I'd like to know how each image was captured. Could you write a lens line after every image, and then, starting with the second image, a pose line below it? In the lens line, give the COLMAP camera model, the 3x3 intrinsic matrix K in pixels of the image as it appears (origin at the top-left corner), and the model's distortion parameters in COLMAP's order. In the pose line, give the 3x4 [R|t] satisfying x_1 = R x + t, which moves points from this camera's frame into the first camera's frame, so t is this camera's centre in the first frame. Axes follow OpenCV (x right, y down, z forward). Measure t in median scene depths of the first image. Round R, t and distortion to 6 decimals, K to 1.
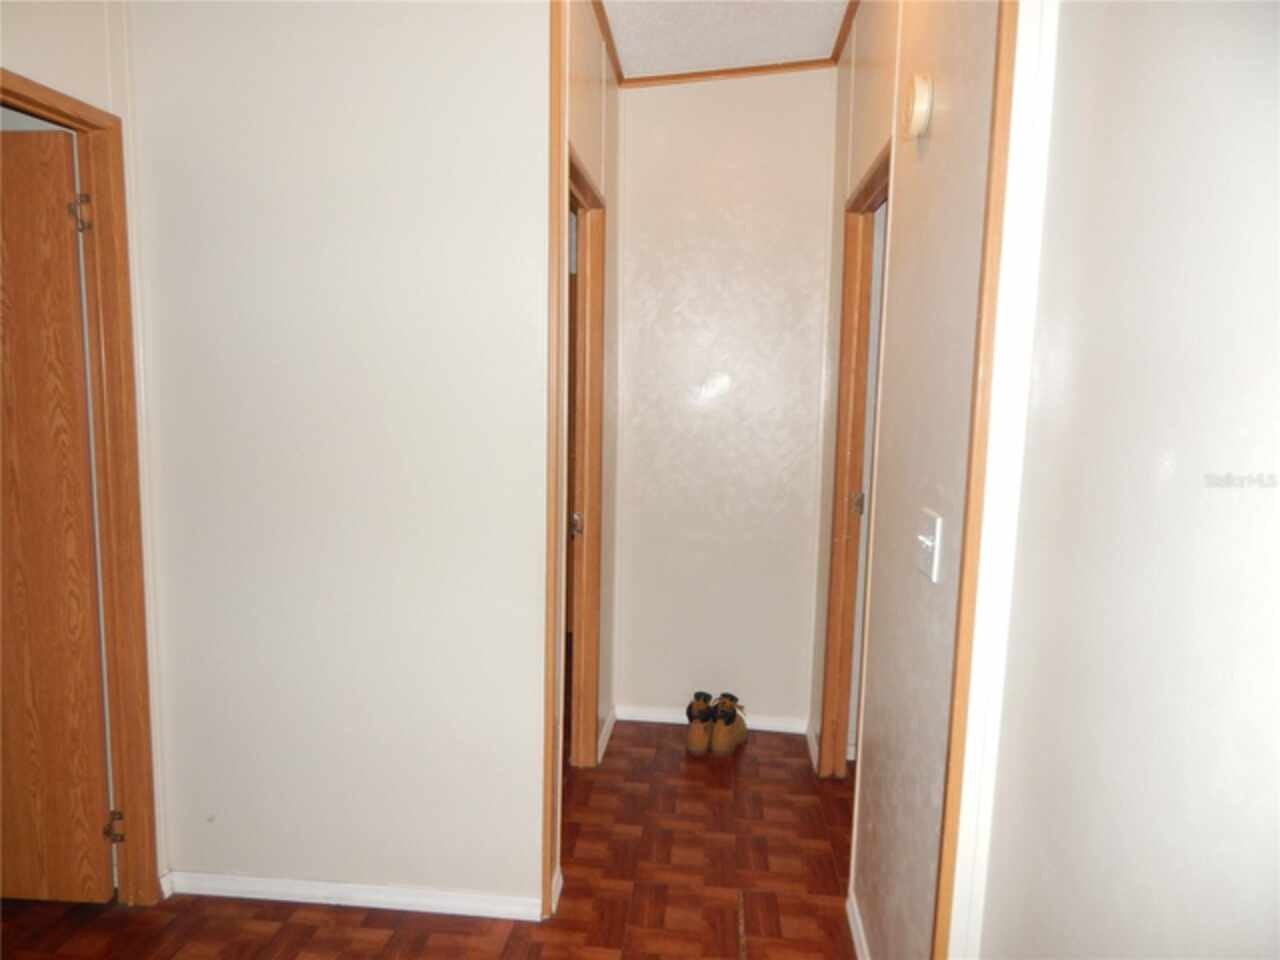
lens RADIAL K [[833.3, 0, 645.8], [0, 833.3, 471.7], [0, 0, 1]] dist [0.003756, -0.014696]
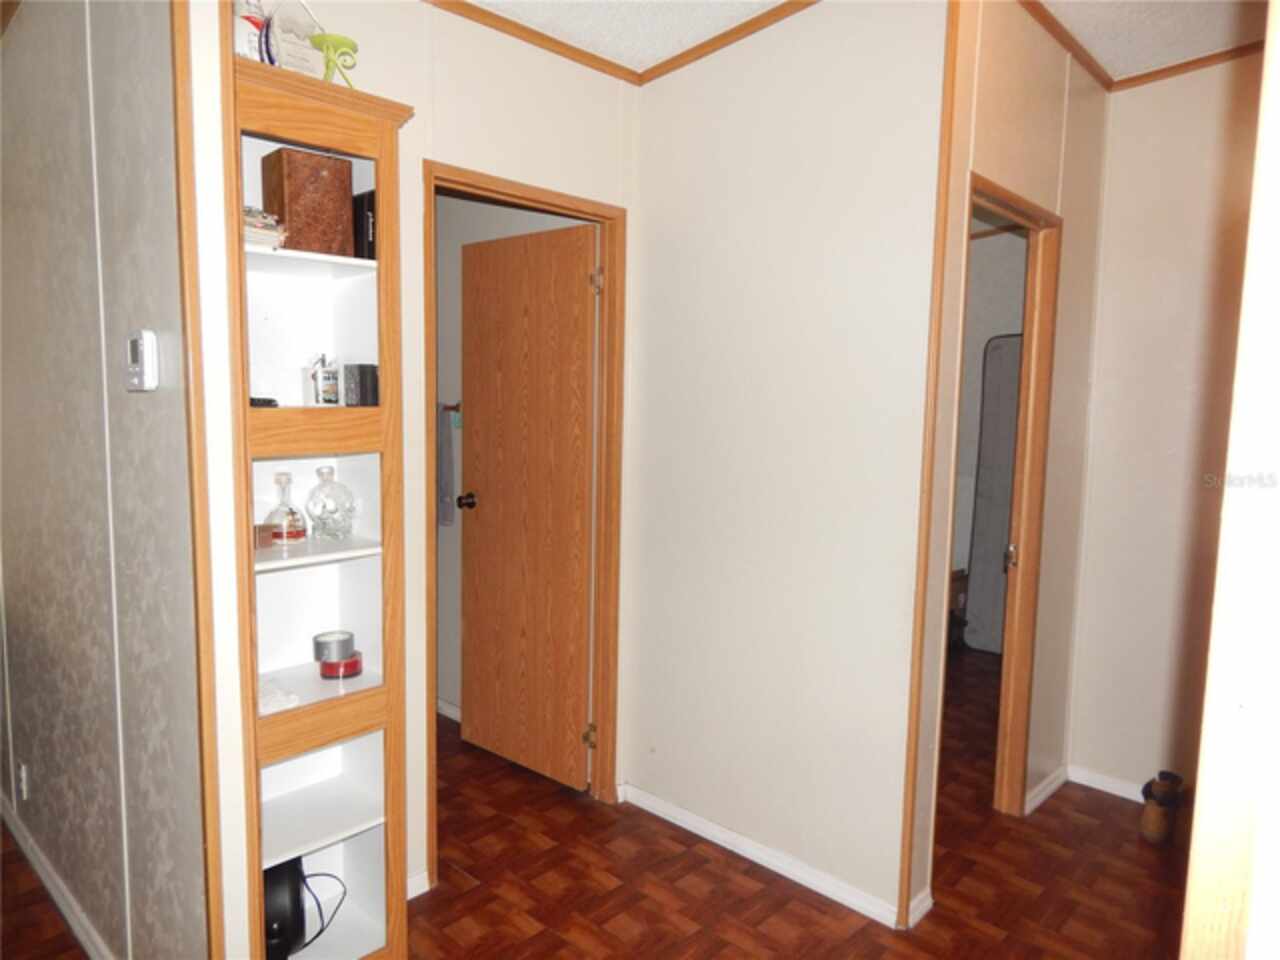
lens RADIAL K [[833.3, 0, 645.8], [0, 833.3, 471.7], [0, 0, 1]] dist [0.003756, -0.014696]
pose [[0.791300, 0.056344, -0.608826, 0.223829], [-0.077682, 0.996940, -0.008703, 0.009588], [0.606473, 0.054181, 0.793256, -0.031163]]
